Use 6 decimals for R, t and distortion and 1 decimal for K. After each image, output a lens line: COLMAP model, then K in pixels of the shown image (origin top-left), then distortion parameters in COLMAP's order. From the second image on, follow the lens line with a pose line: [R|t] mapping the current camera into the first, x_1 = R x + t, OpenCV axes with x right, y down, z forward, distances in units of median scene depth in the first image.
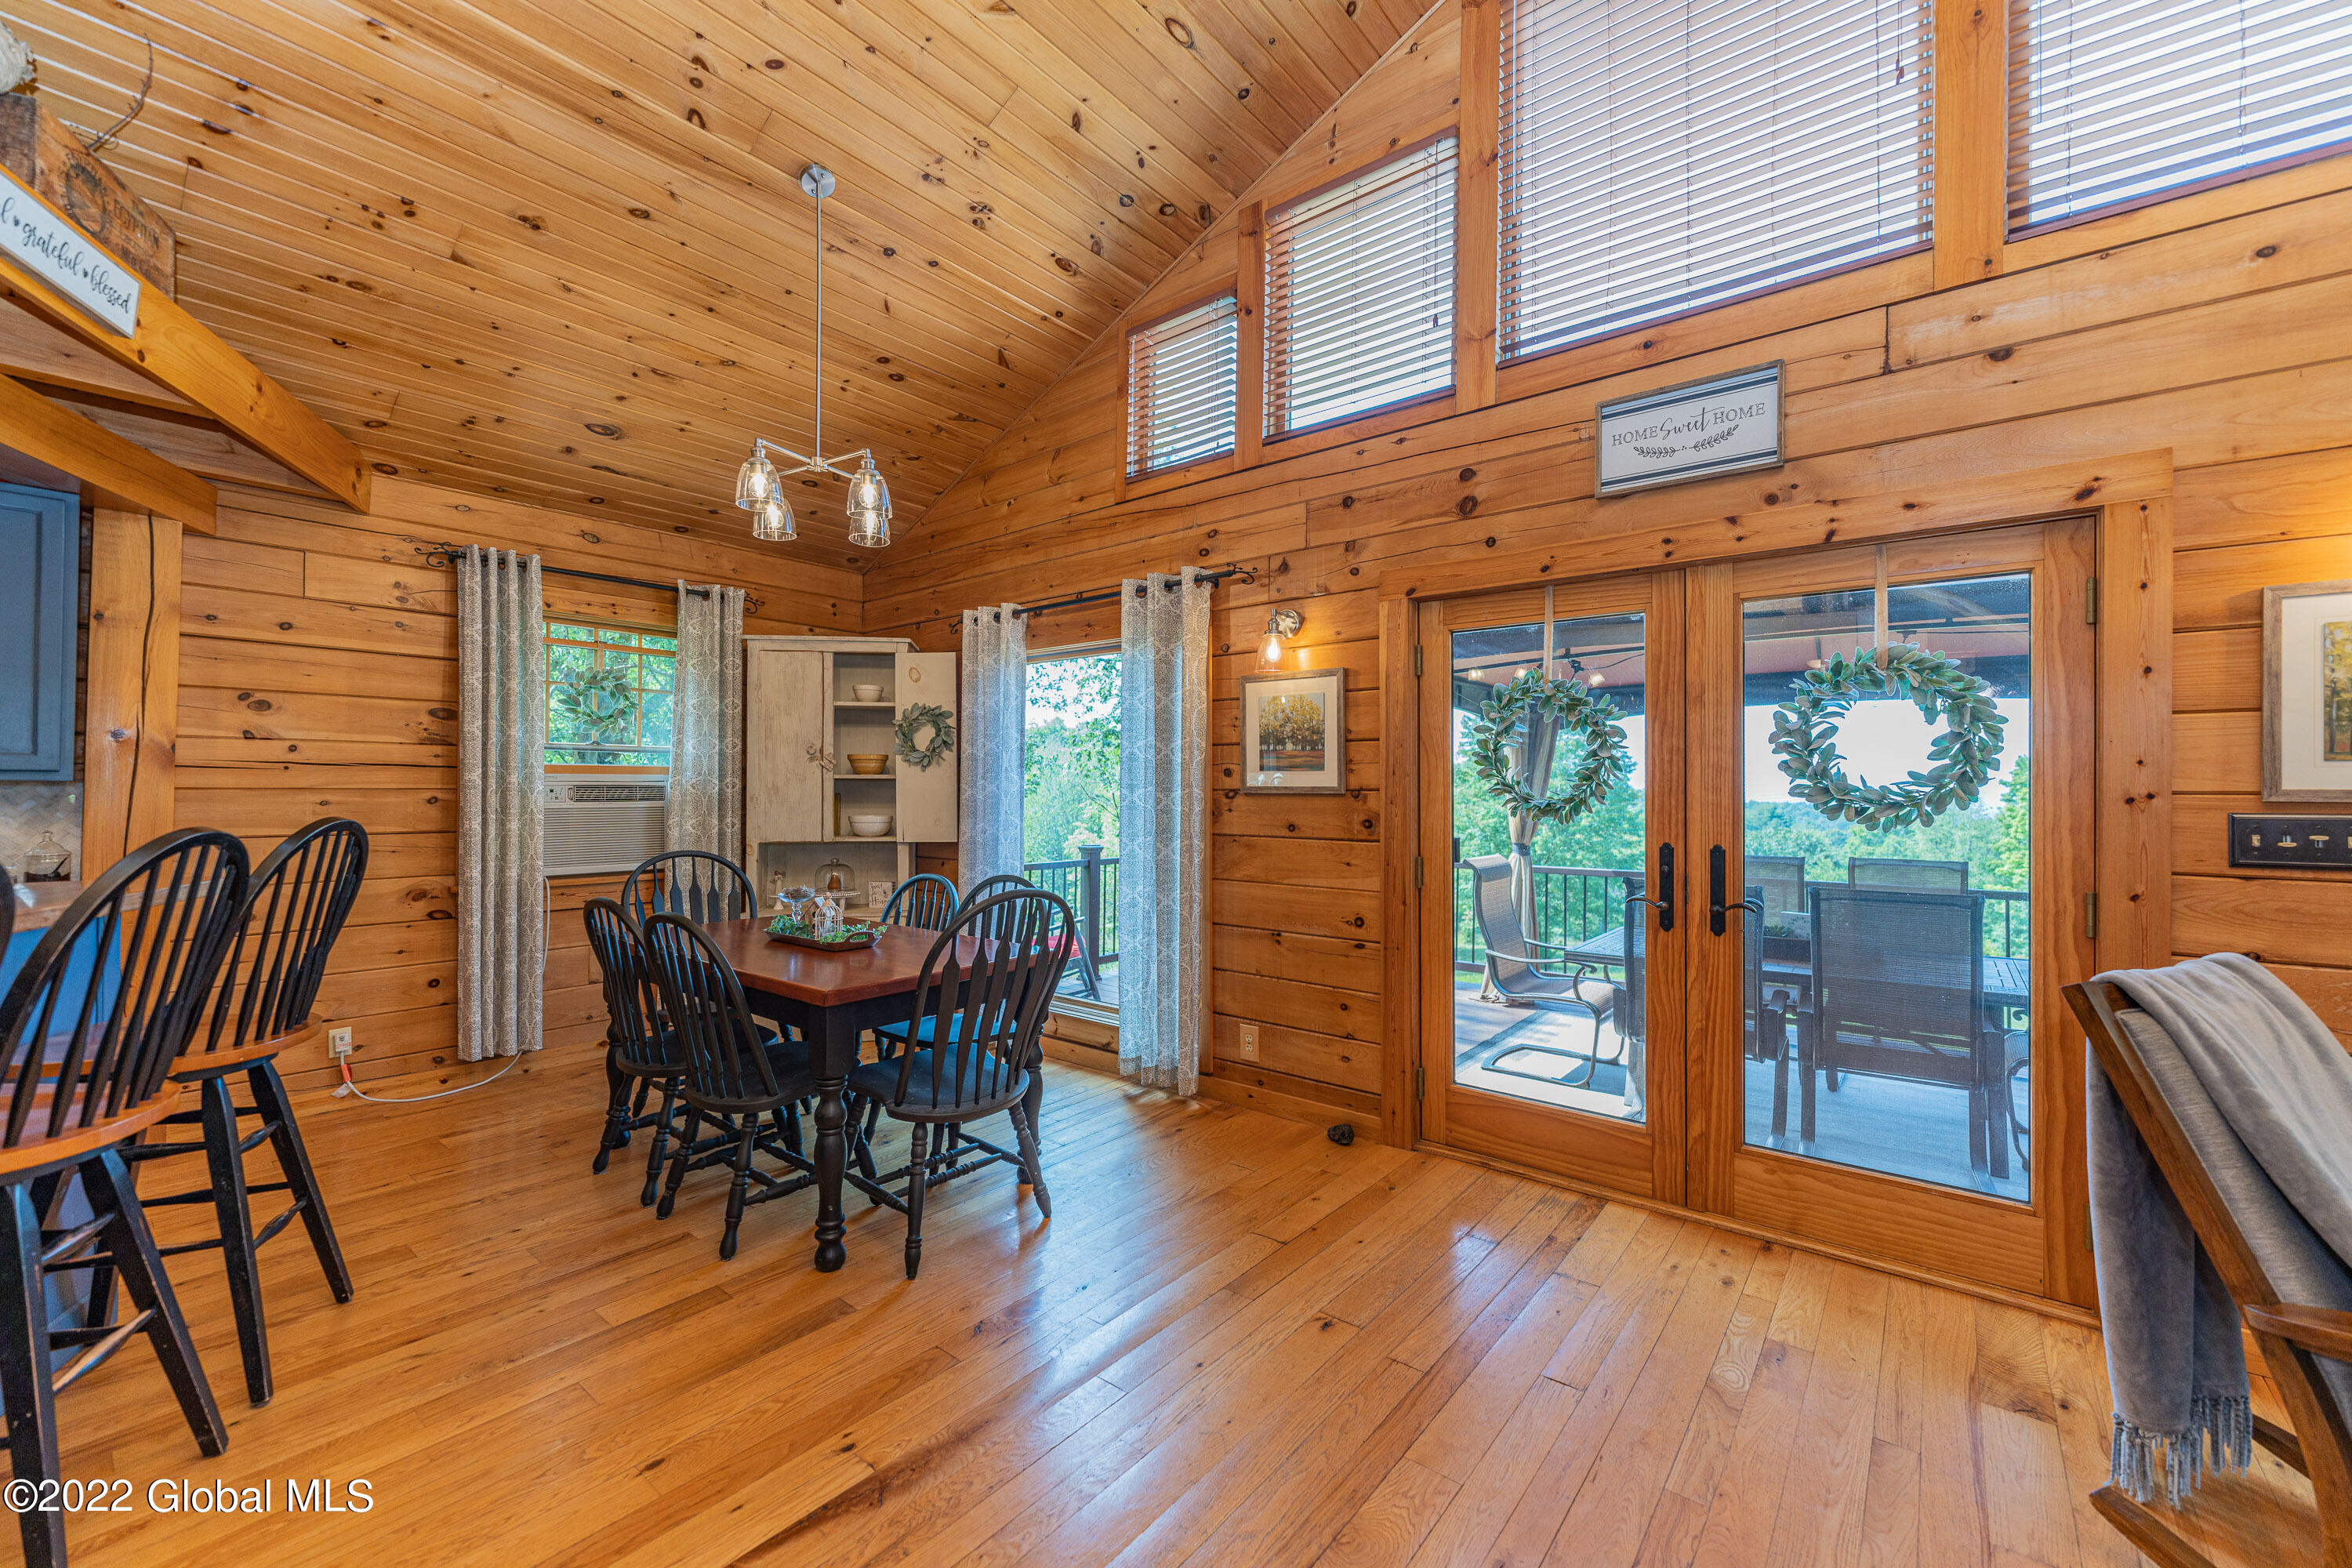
lens RADIAL K [[932.8, 0, 1182.1], [0, 932.8, 784.7], [0, 0, 1]] dist [-0.000833, 0.000344]
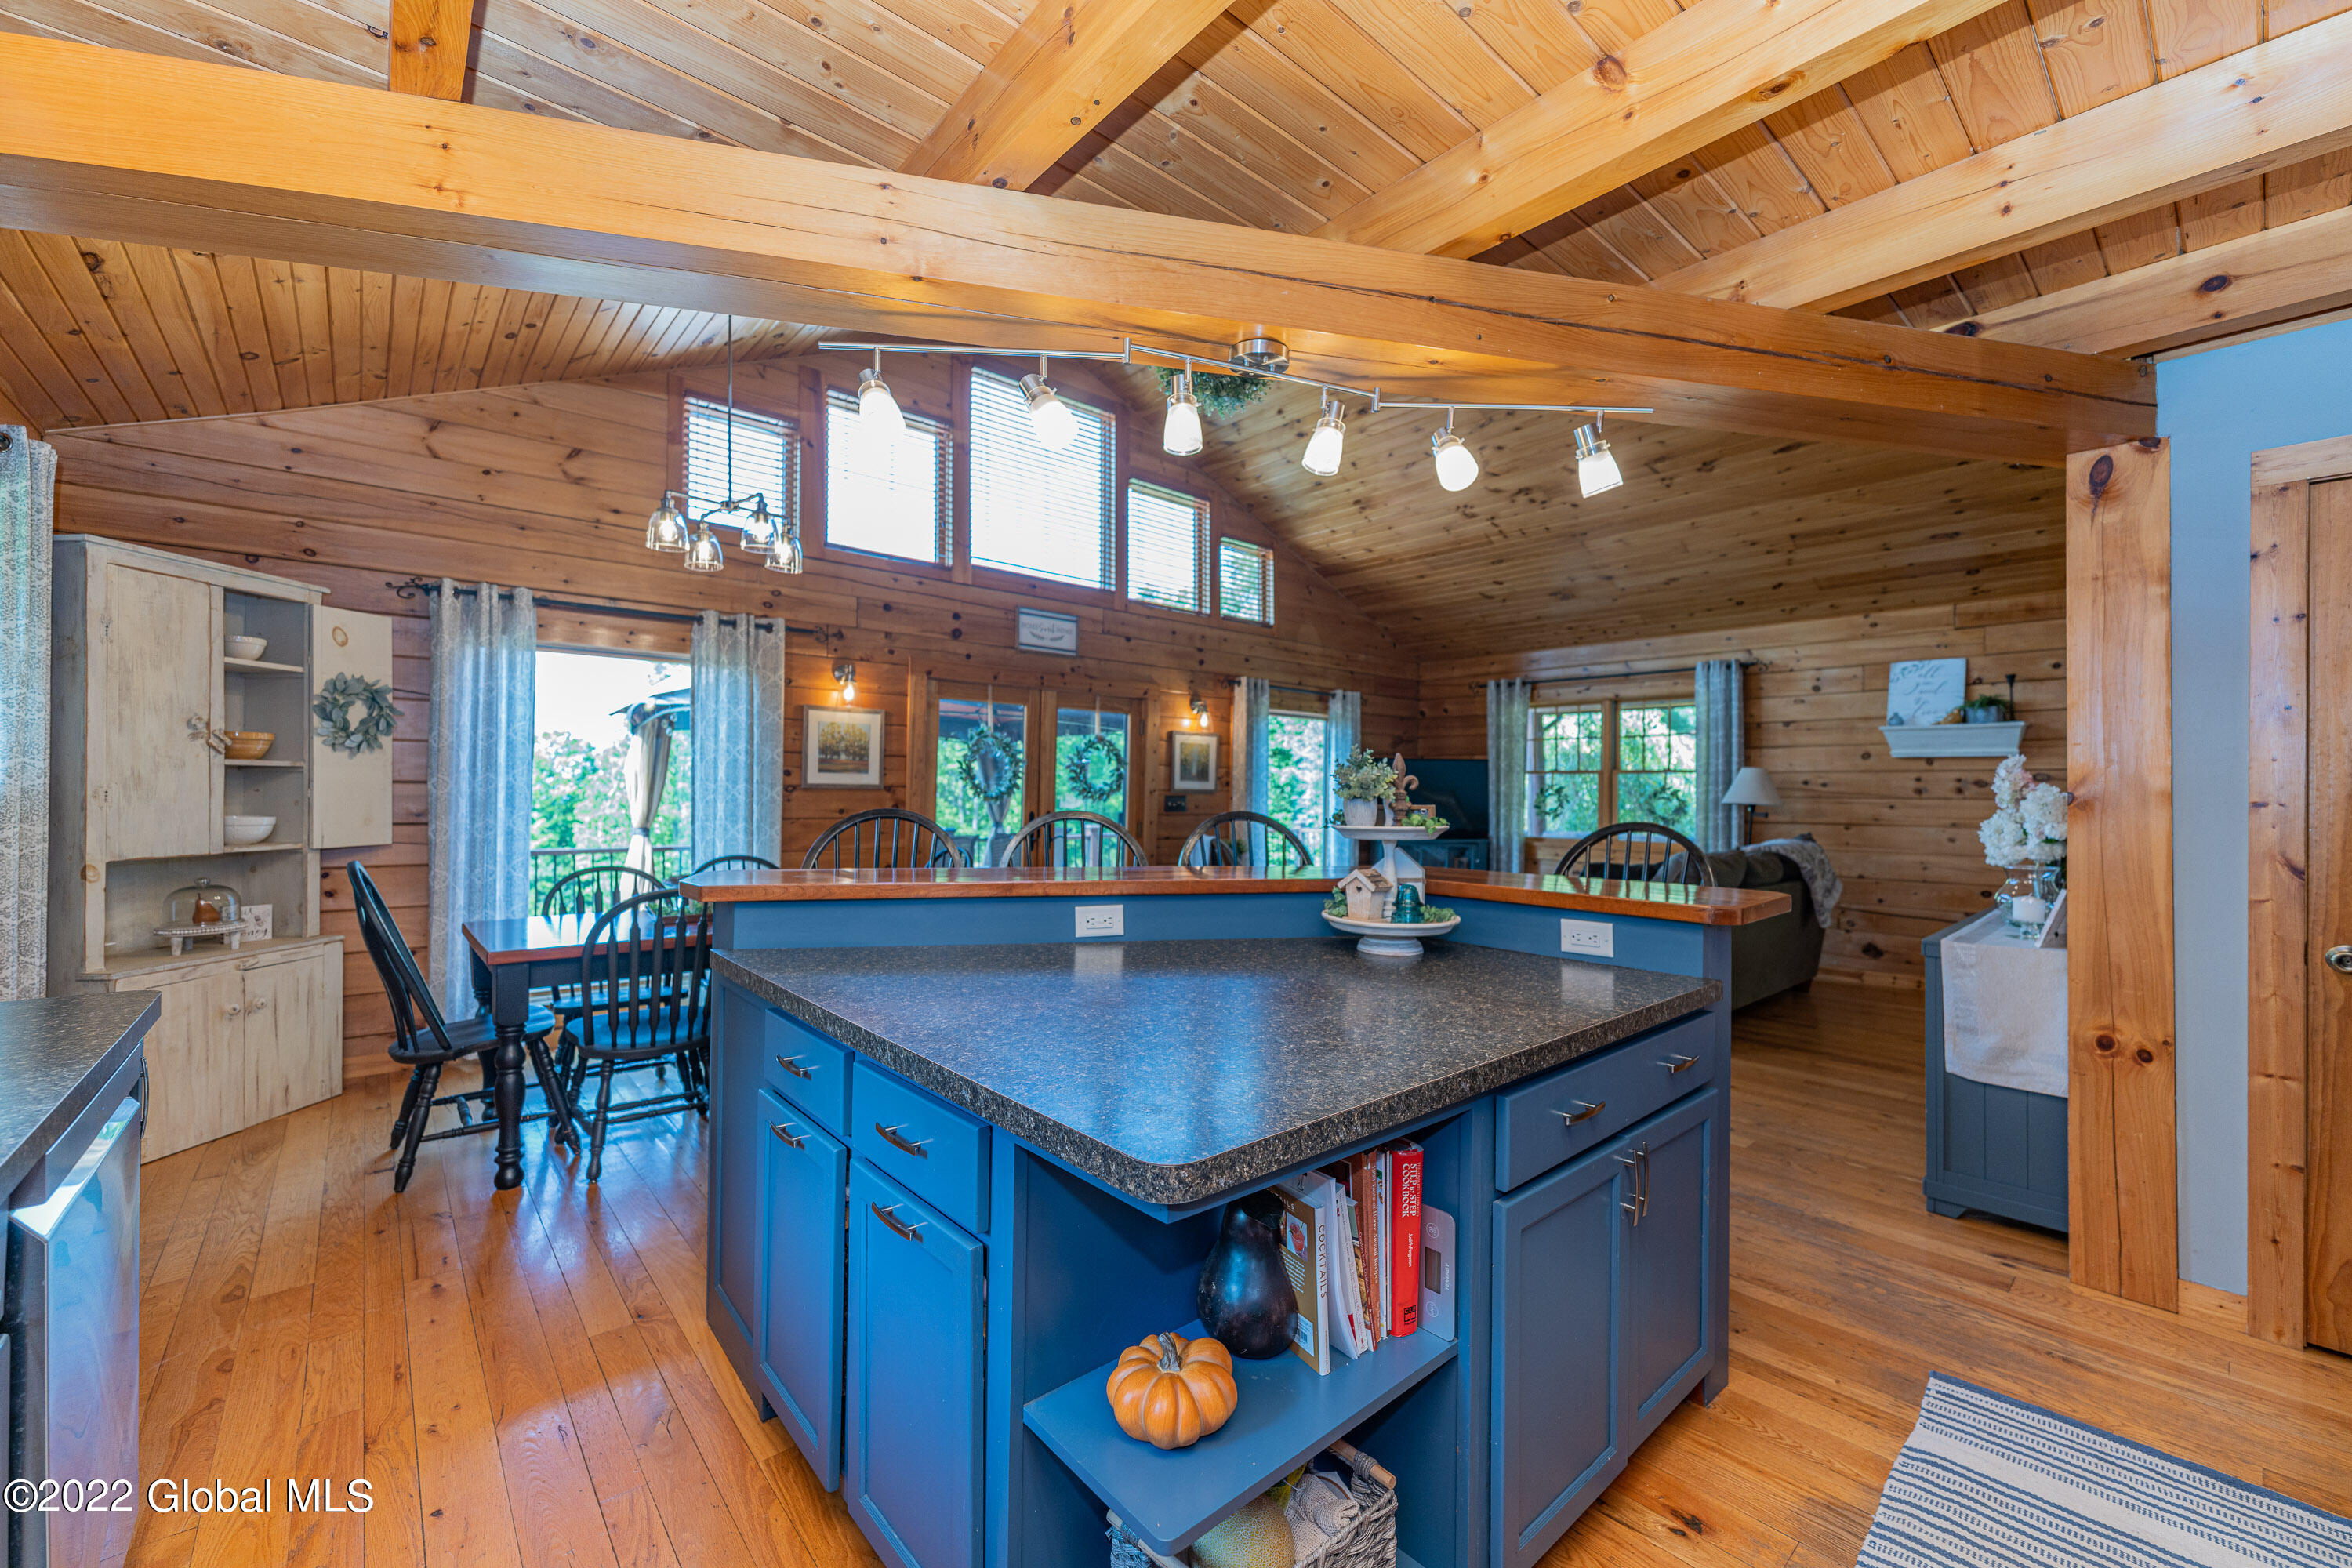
lens RADIAL K [[932.8, 0, 1179.2], [0, 932.8, 780.4], [0, 0, 1]] dist [-0.000833, 0.000344]
pose [[0.174777, 0.008655, 0.984570, -1.277461], [-0.017330, 0.999834, -0.005712, -0.004155], [-0.984455, -0.016064, 0.174898, 0.211685]]
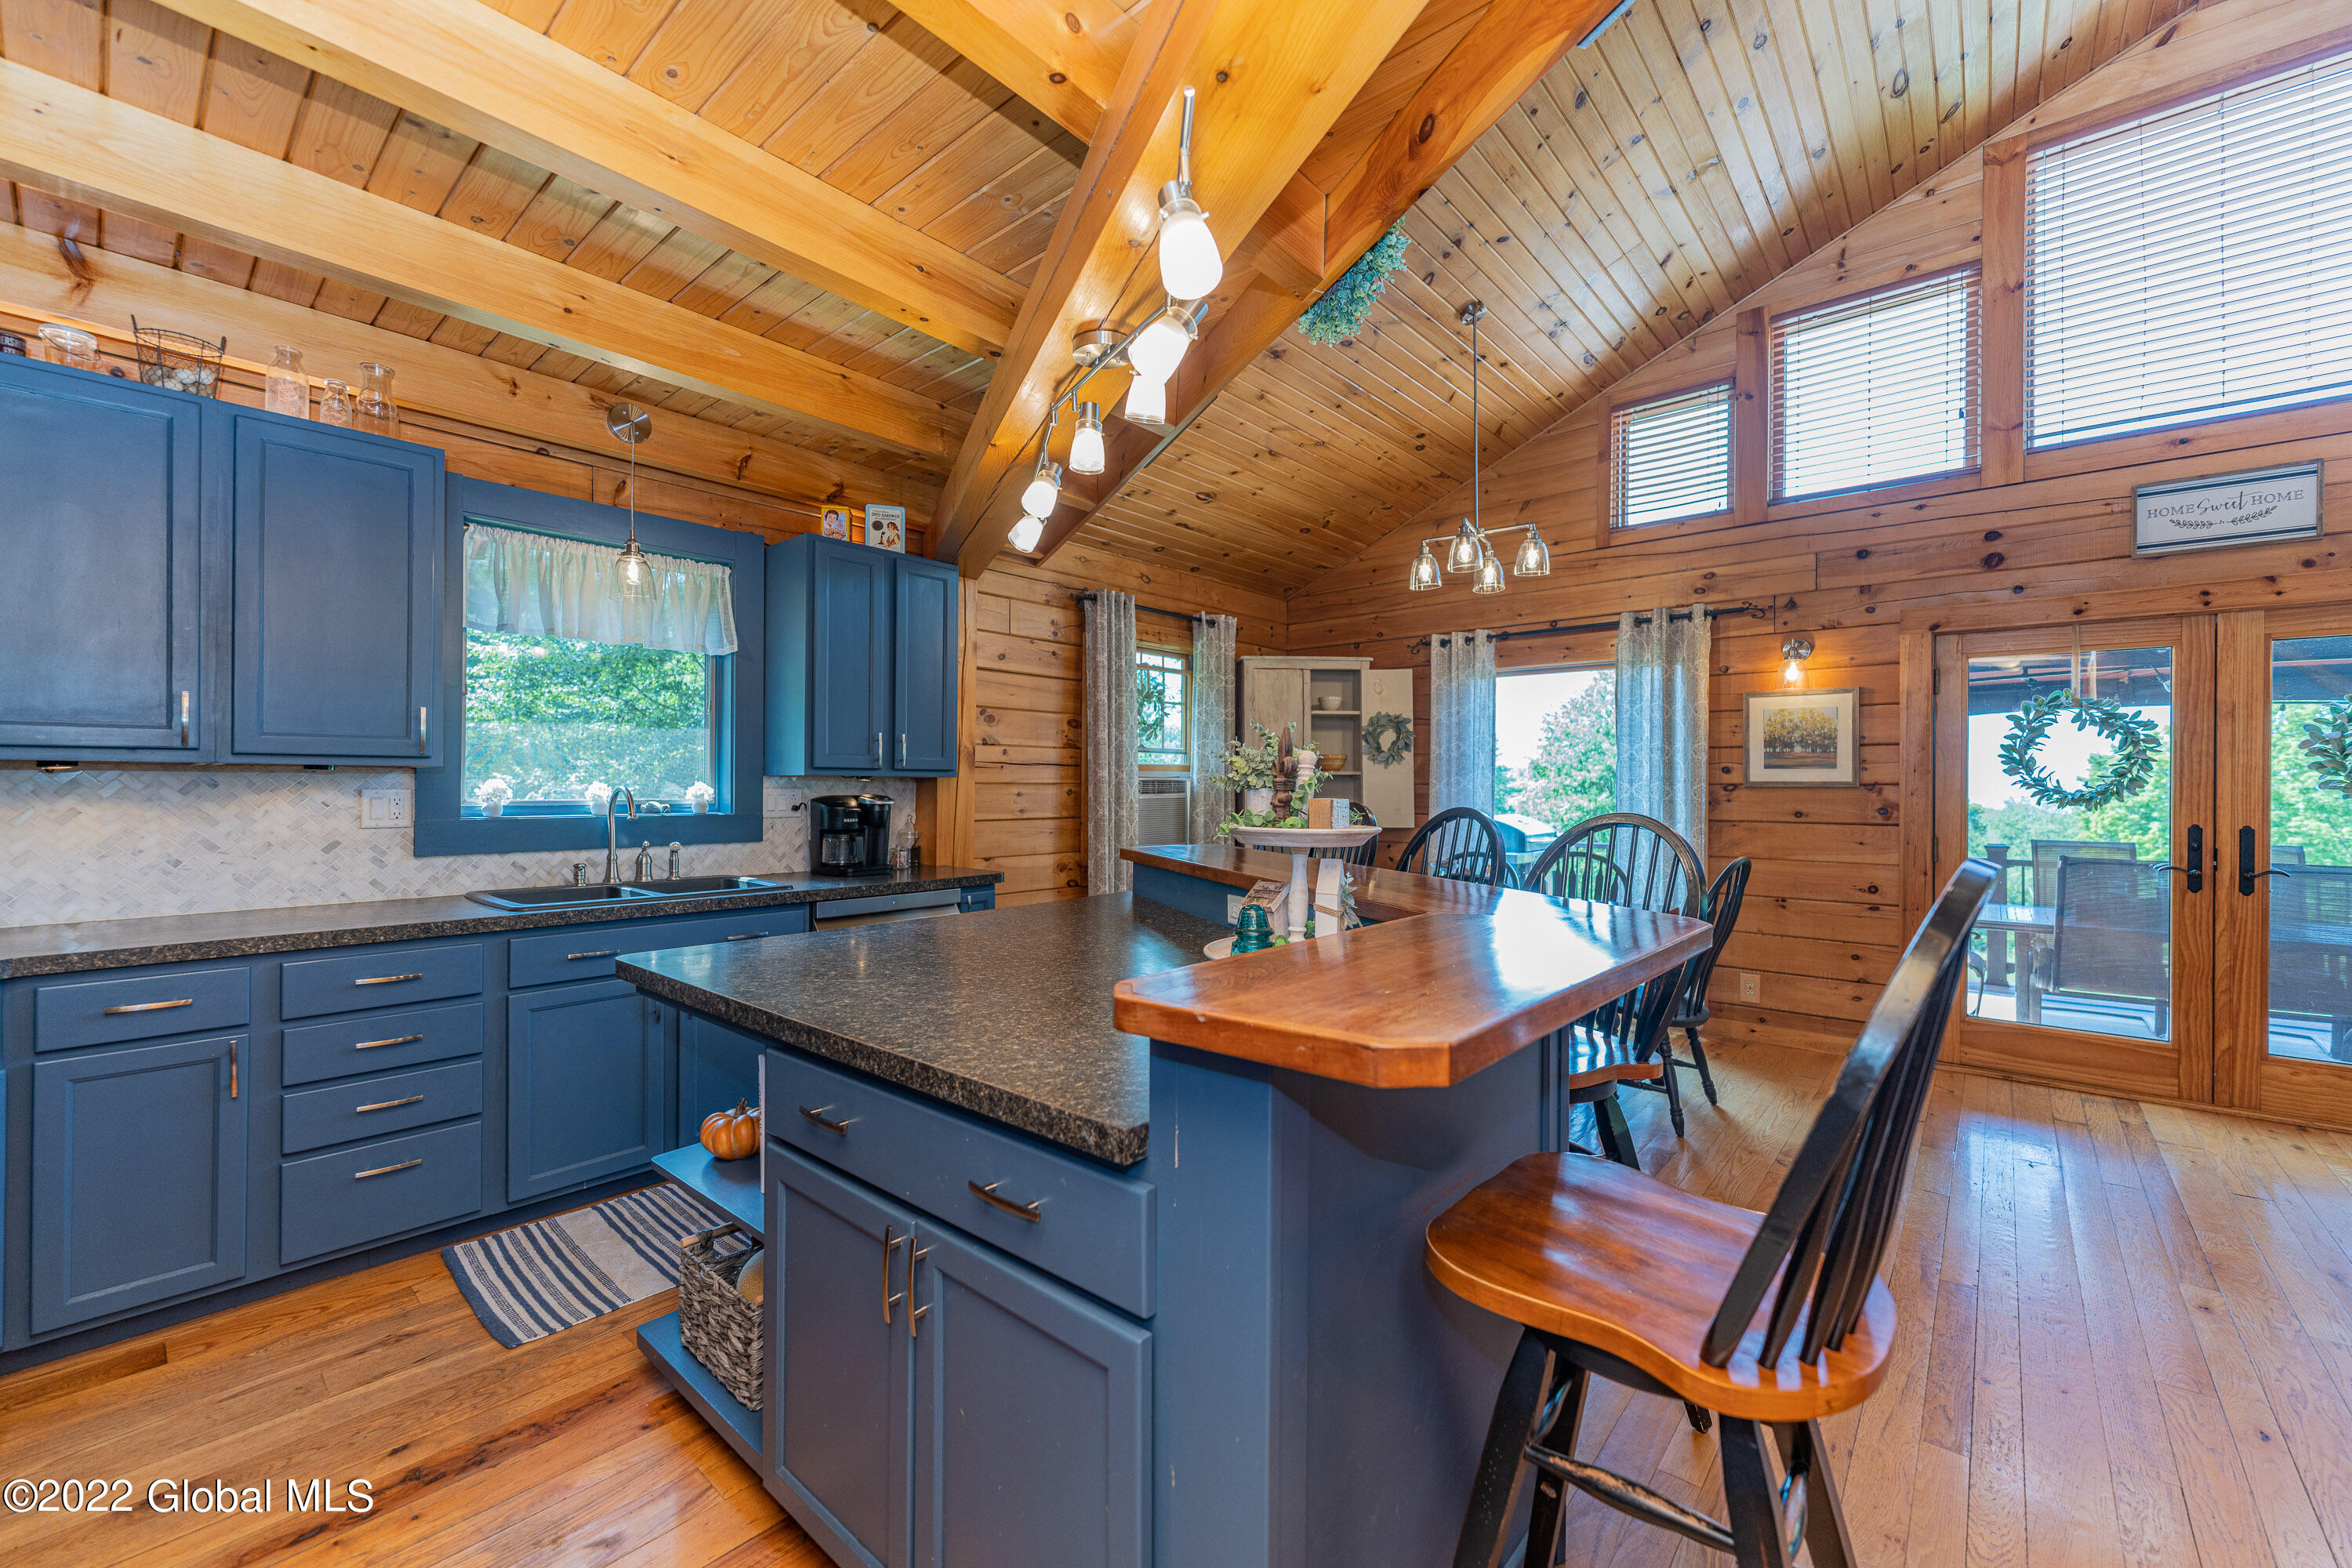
lens RADIAL K [[932.8, 0, 1181.3], [0, 932.8, 784.9], [0, 0, 1]] dist [-0.000833, 0.000344]
pose [[0.999212, 0.000147, -0.039696, -0.666739], [0.000070, 0.999985, 0.005447, -0.000161], [0.039696, -0.005446, 0.999197, -0.280290]]
